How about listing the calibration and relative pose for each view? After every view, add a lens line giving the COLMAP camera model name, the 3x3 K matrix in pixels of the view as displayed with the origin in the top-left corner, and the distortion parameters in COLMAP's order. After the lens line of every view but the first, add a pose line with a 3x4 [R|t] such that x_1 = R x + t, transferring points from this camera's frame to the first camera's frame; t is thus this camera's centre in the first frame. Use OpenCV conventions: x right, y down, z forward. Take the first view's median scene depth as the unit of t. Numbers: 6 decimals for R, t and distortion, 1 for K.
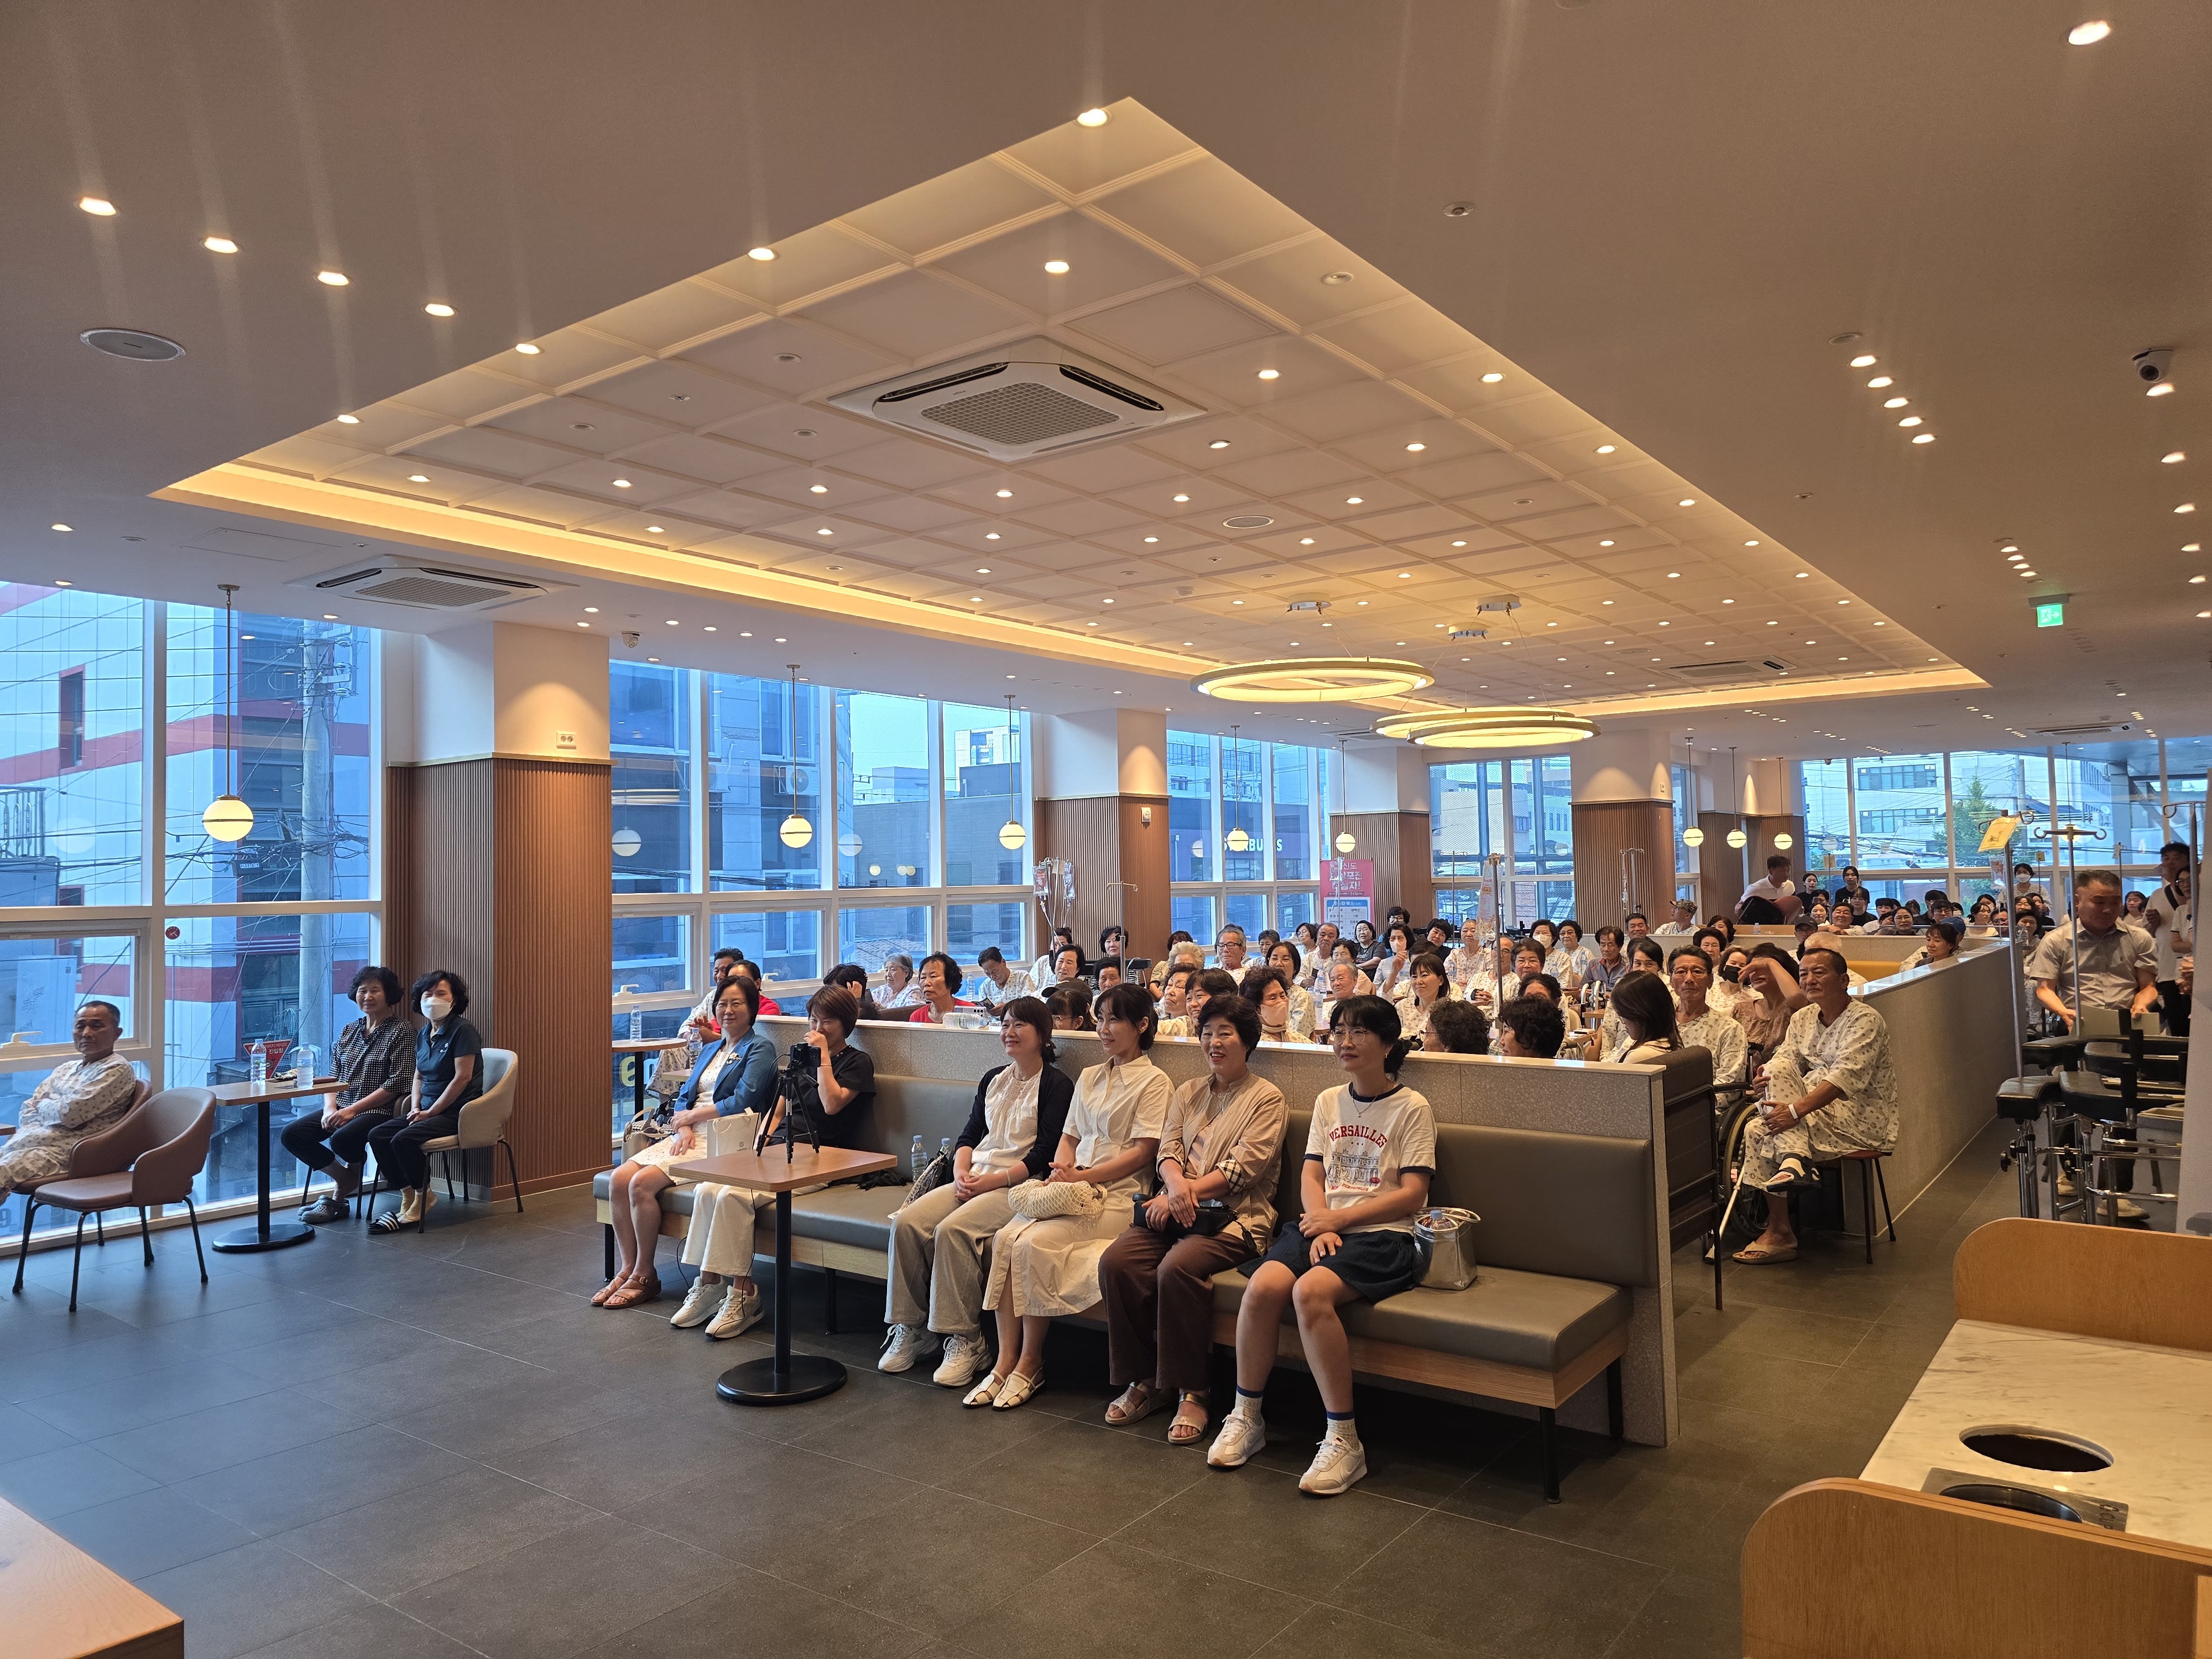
lens RADIAL K [[1494.8, 0, 1104.6], [0, 1494.8, 802.1], [0, 0, 1]] dist [0.088215, -0.099171]
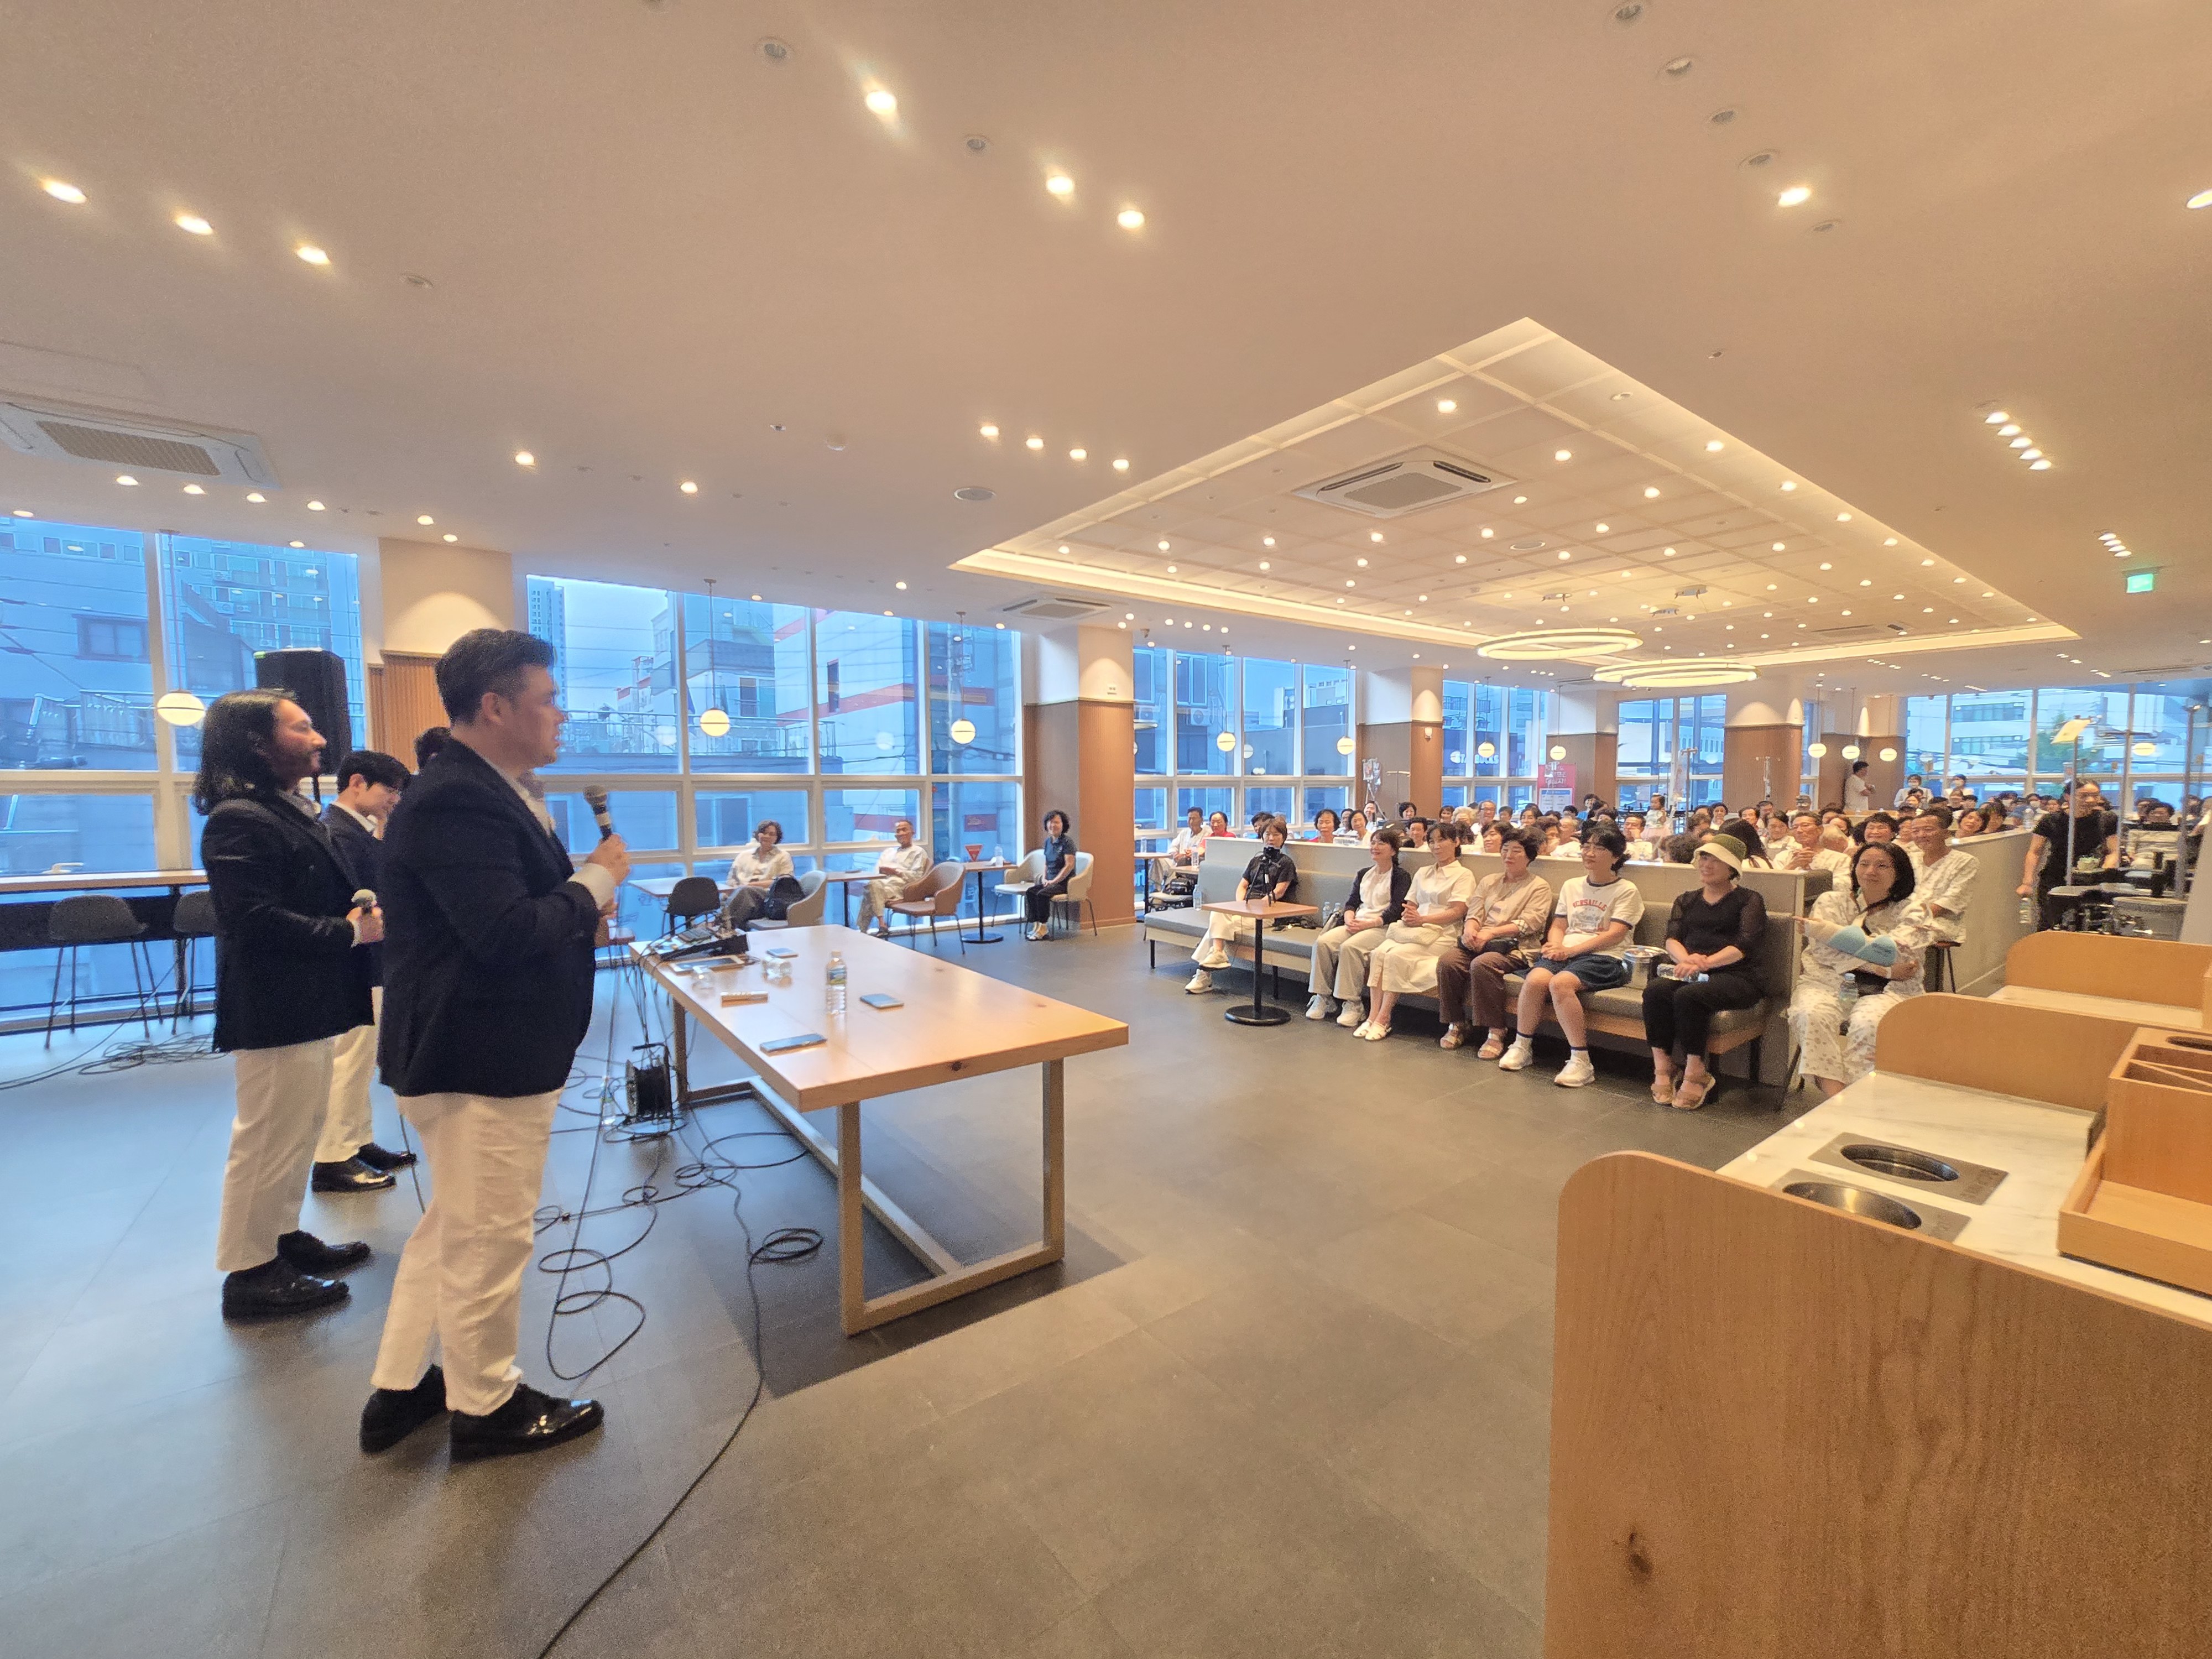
lens RADIAL K [[905.2, 0, 1113.1], [0, 905.2, 848.0], [0, 0, 1]] dist [-0.000141, 0.000207]
pose [[0.960255, 0.033474, -0.277109, -0.061708], [0.002380, 0.991765, 0.128051, 0.013681], [0.279114, -0.123621, 0.952267, -0.116881]]
